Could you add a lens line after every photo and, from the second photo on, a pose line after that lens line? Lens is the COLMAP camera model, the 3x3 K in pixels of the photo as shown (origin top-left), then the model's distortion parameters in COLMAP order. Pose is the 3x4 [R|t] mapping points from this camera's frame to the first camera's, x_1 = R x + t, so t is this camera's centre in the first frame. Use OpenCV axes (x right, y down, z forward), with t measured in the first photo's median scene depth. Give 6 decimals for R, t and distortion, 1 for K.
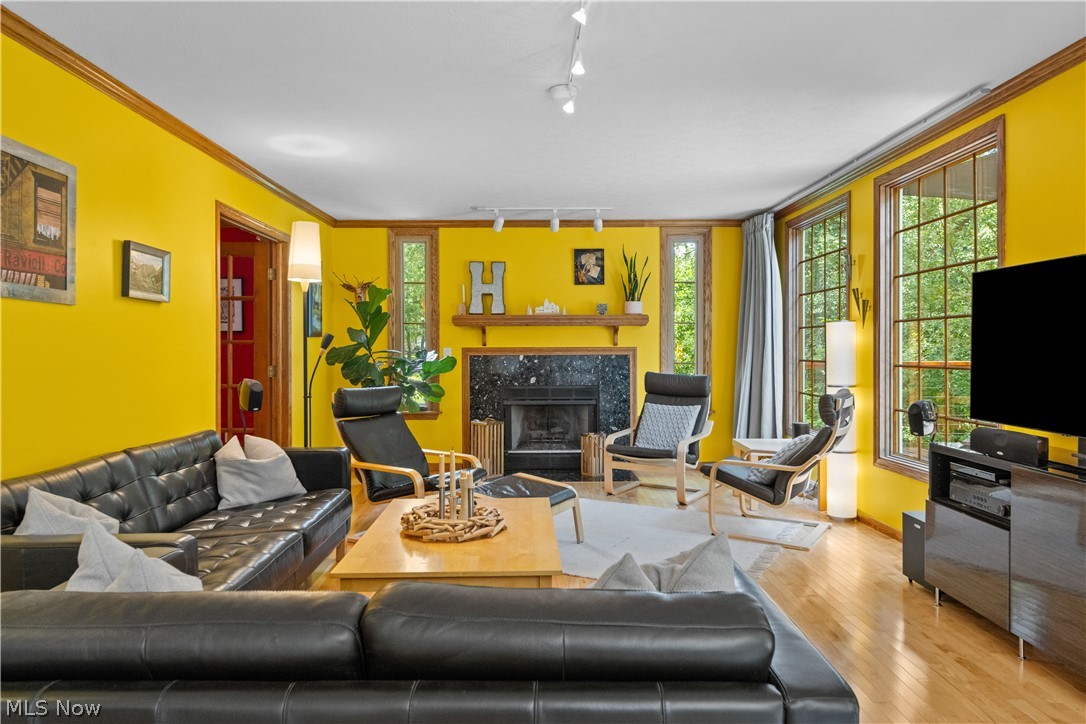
lens RADIAL K [[720.9, 0, 541.3], [0, 720.9, 355.9], [0, 0, 1]] dist [-0.003952, -0.012805]
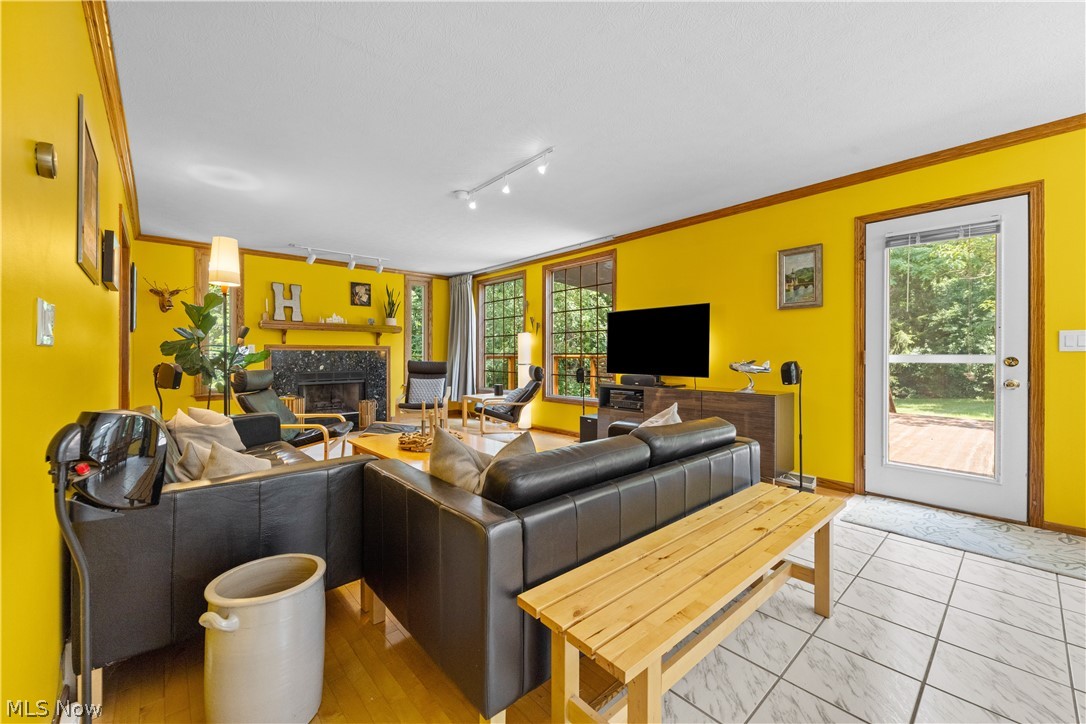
lens RADIAL K [[432.0, 0, 541.1], [0, 432.0, 358.4], [0, 0, 1]] dist [0.001948, 0.000042]
pose [[0.739096, -0.004359, 0.673586, -0.280983], [0.007995, 0.999965, -0.002301, 0.021146], [-0.673553, 0.007086, 0.739105, 0.042833]]
